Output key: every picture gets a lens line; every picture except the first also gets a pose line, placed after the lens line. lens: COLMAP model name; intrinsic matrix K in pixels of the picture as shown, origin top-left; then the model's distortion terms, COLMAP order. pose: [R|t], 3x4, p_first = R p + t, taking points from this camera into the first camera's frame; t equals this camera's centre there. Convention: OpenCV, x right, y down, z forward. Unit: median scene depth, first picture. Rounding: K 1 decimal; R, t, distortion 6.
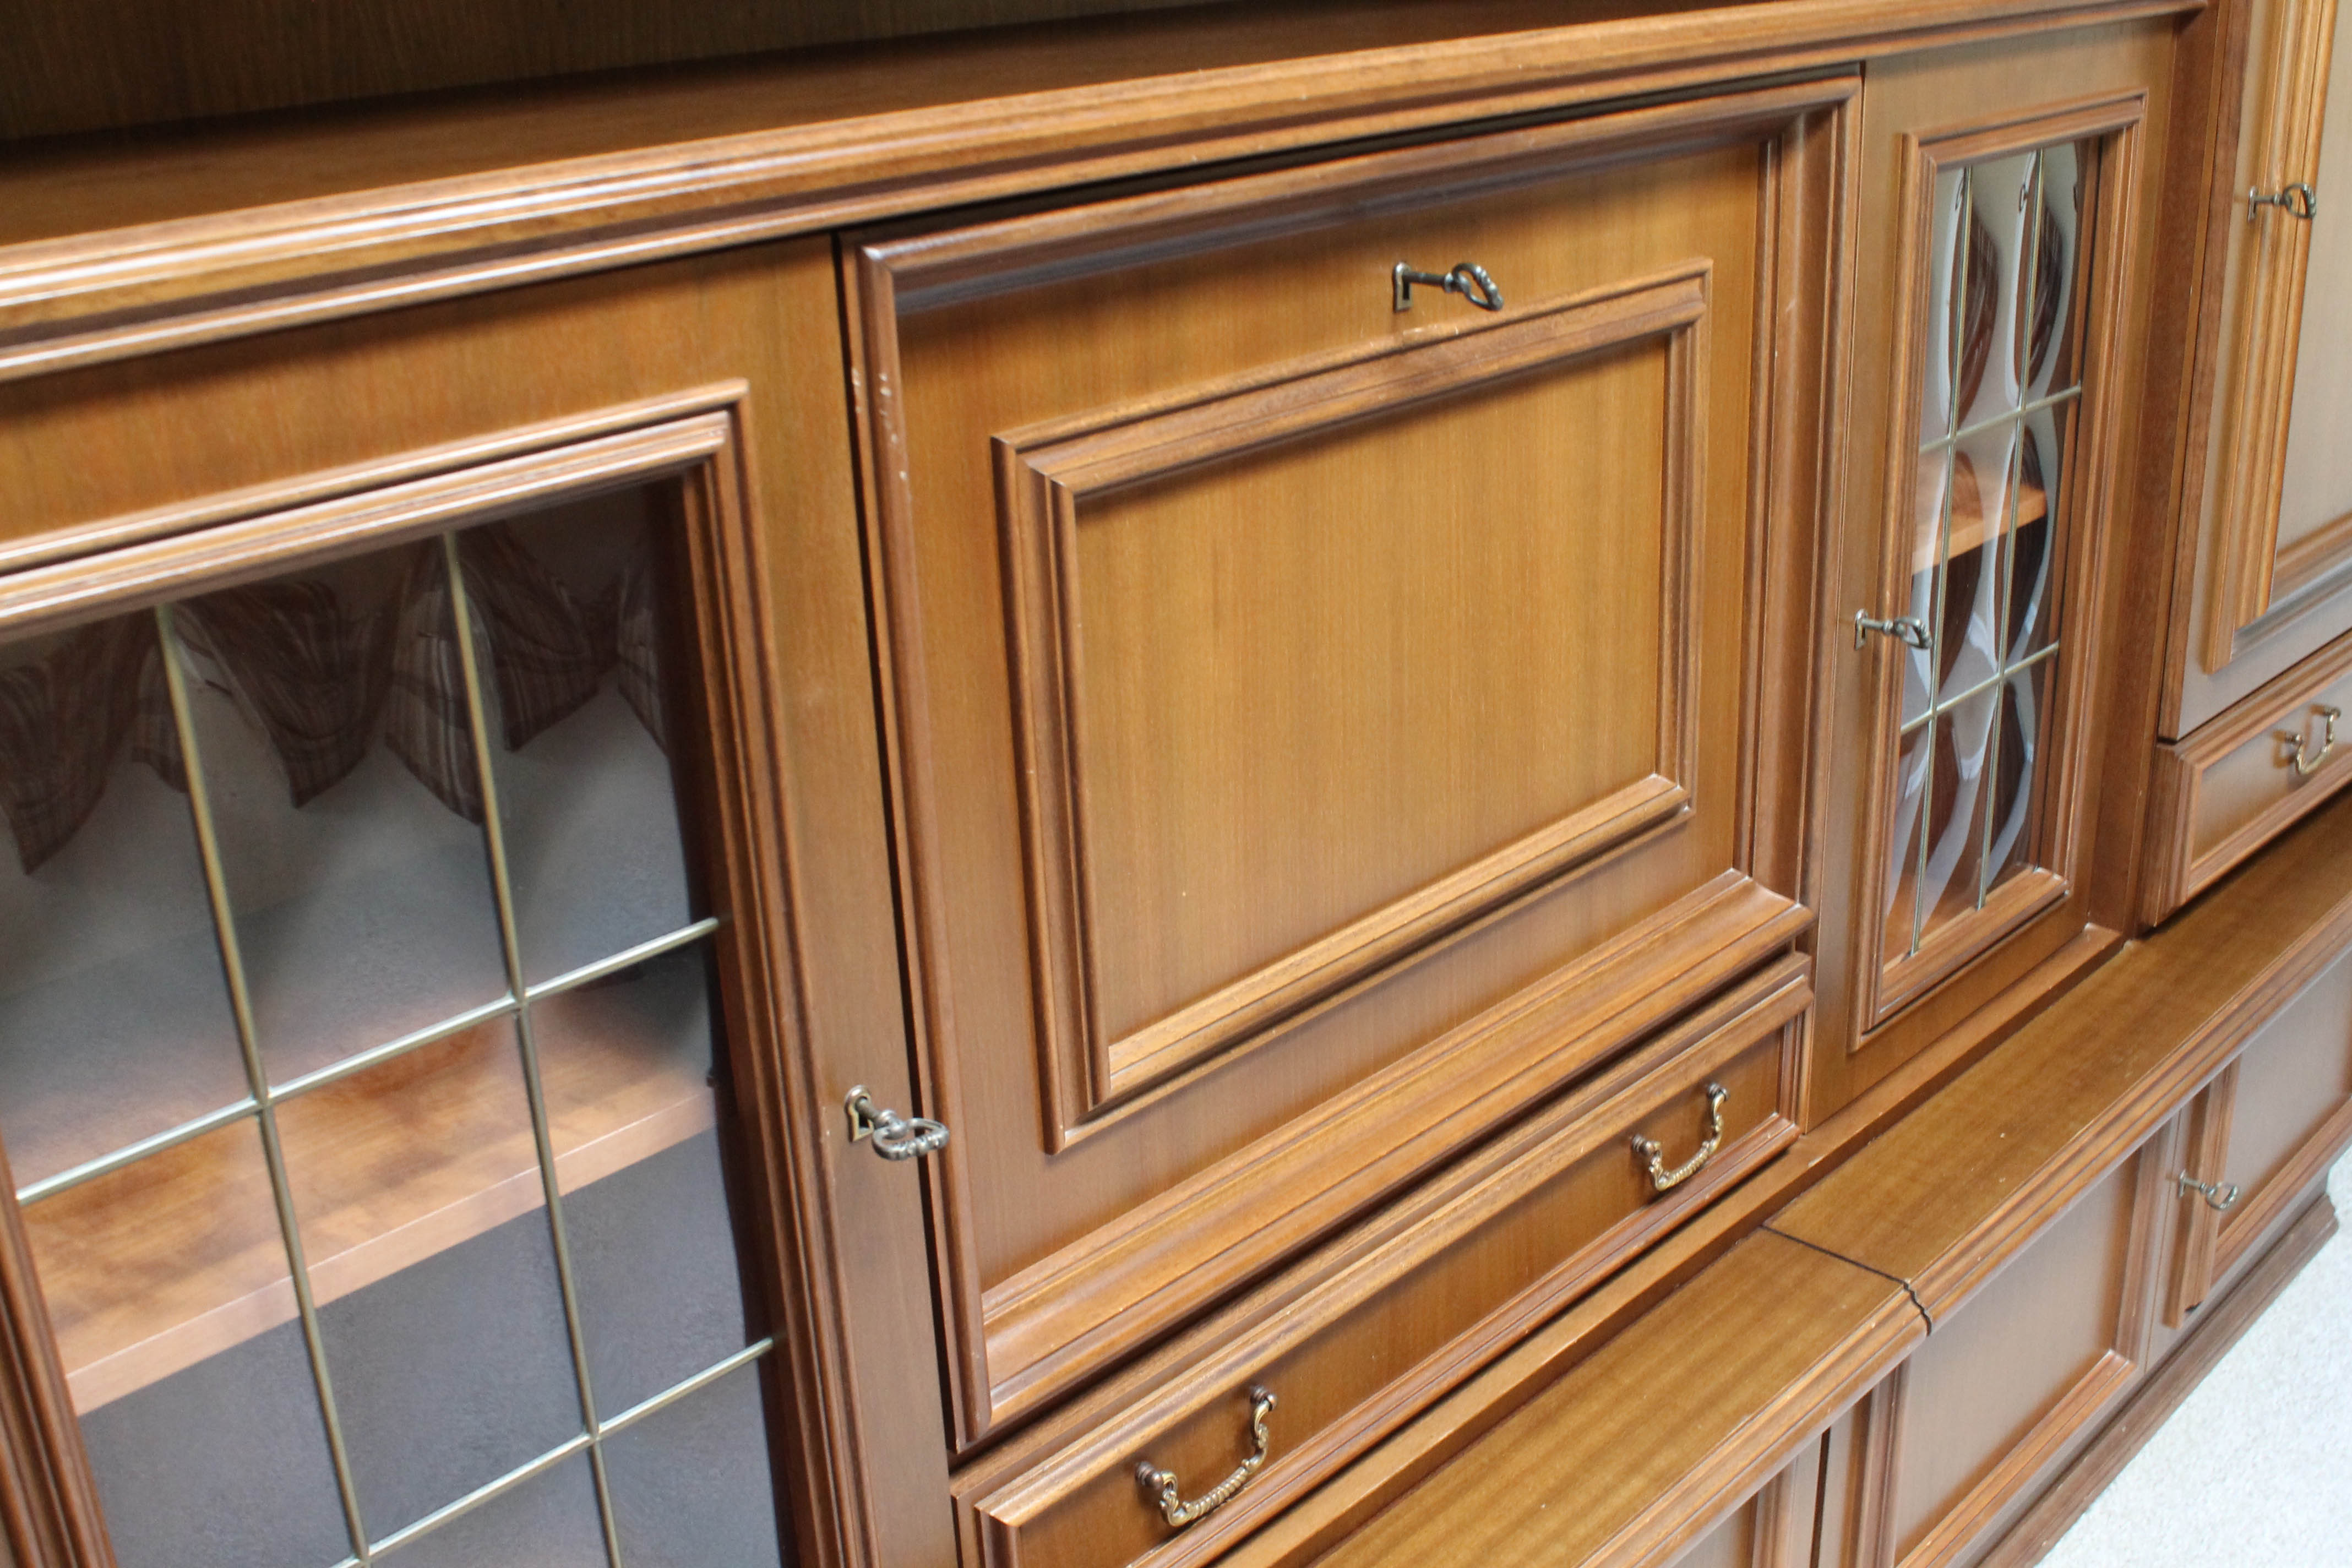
lens RADIAL K [[2413.3, 0, 1180.8], [0, 2413.3, 782.8], [0, 0, 1]] dist [-0.116030, 0.000000]
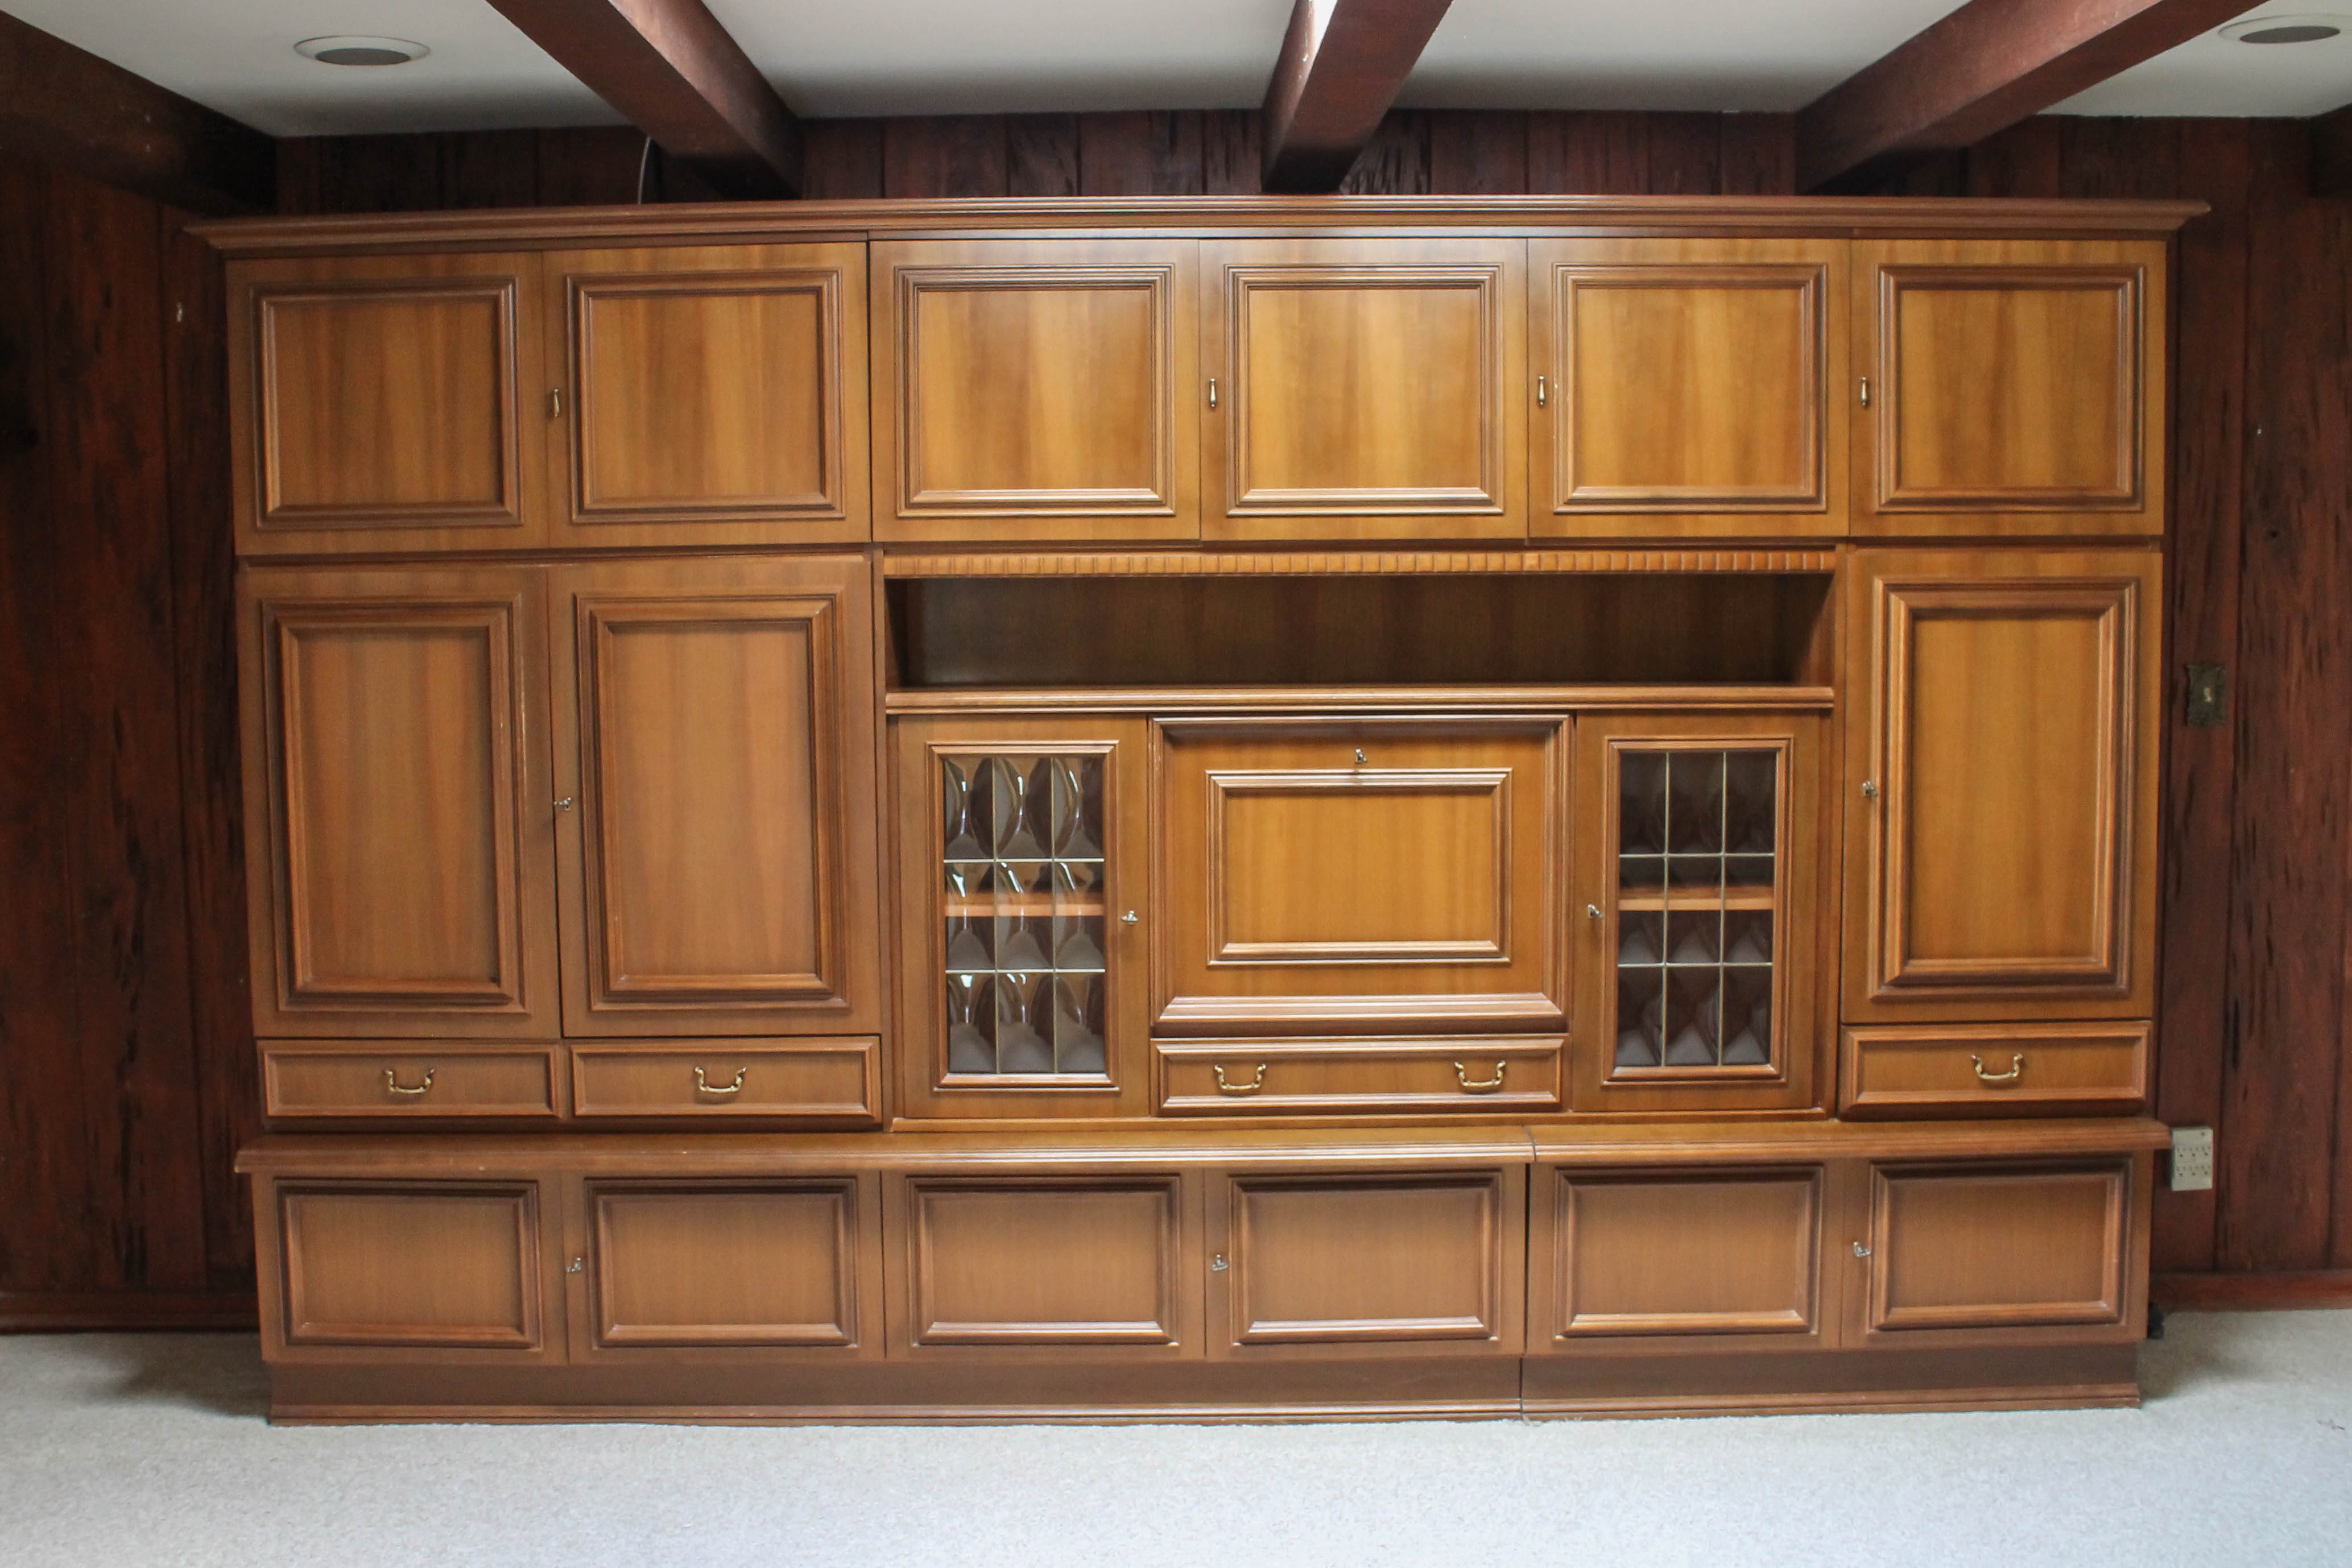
lens RADIAL K [[2623.9, 0, 1170.7], [0, 2623.9, 783.0], [0, 0, 1]] dist [-0.018615, 0.000000]
pose [[0.713876, 0.099572, -0.693157, 2.606261], [-0.278208, 0.948697, -0.150244, 0.494649], [0.642636, 0.300098, 0.704954, -1.917248]]
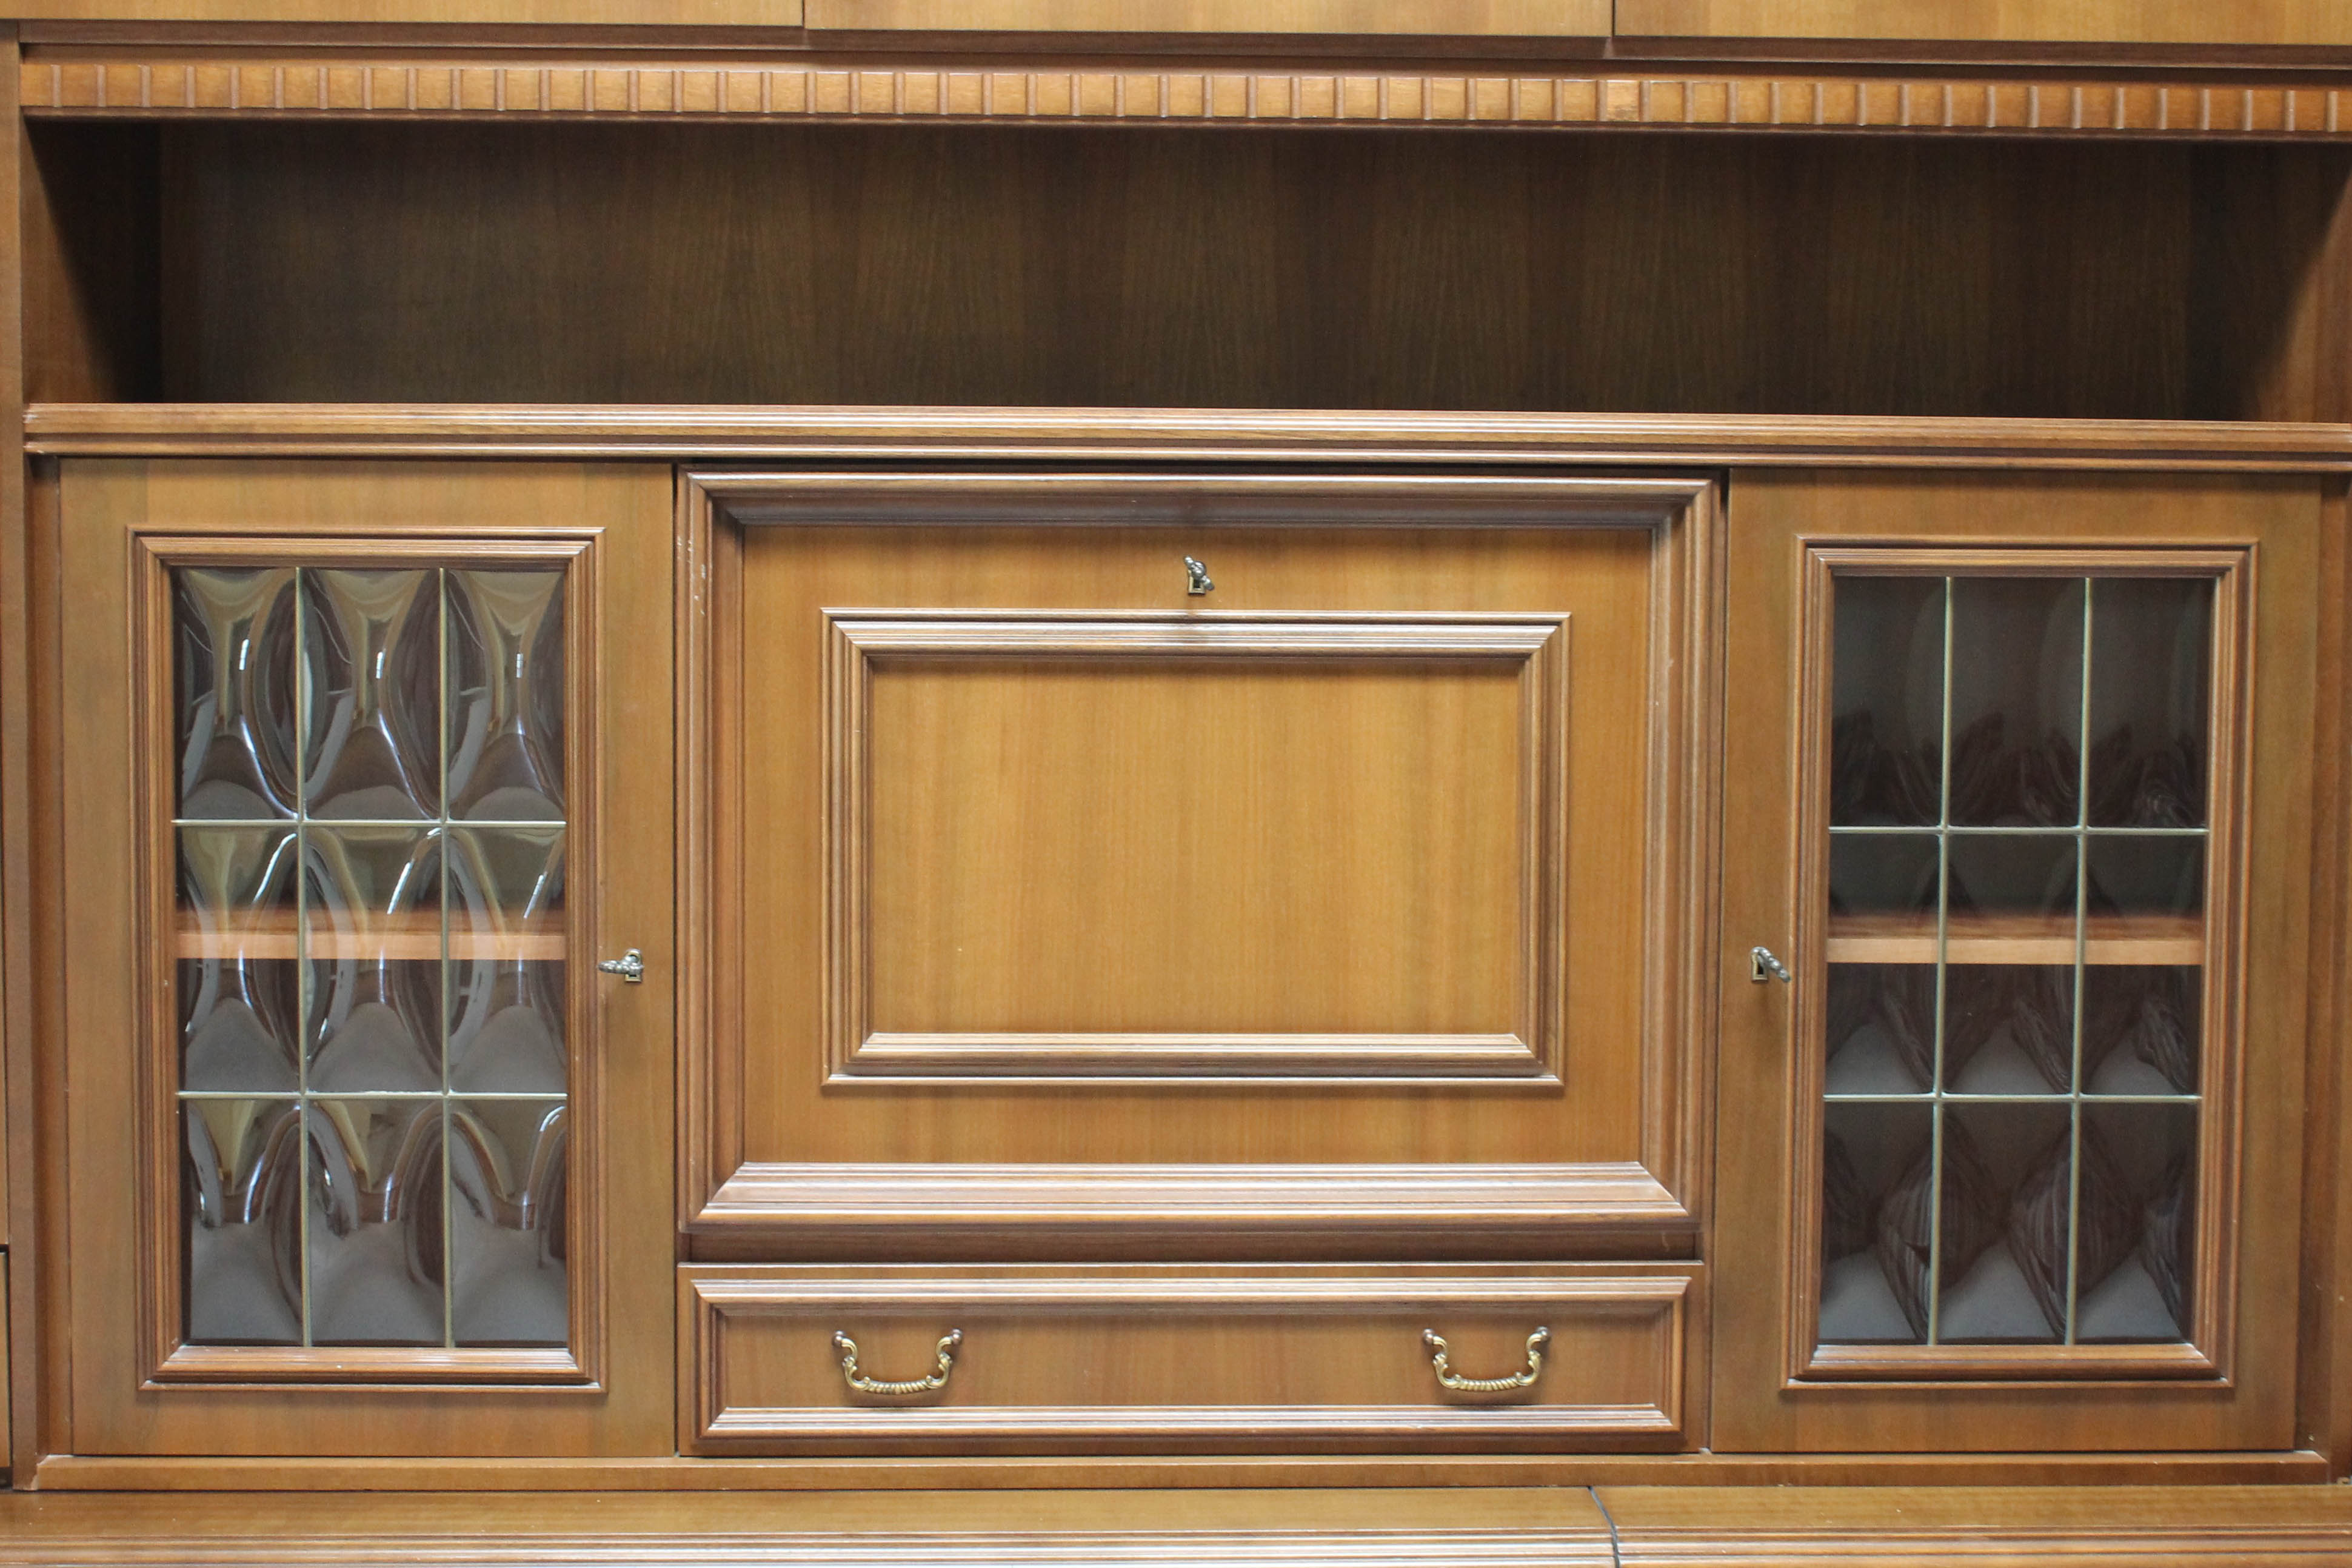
lens RADIAL K [[4048.9, 0, 1179.7], [0, 4048.9, 788.7], [0, 0, 1]] dist [0.038884, 0.000000]
pose [[0.723641, 0.090840, -0.684172, 1.790720], [-0.286680, 0.941300, -0.178239, 0.357125], [0.627820, 0.325119, 0.707206, -0.709217]]
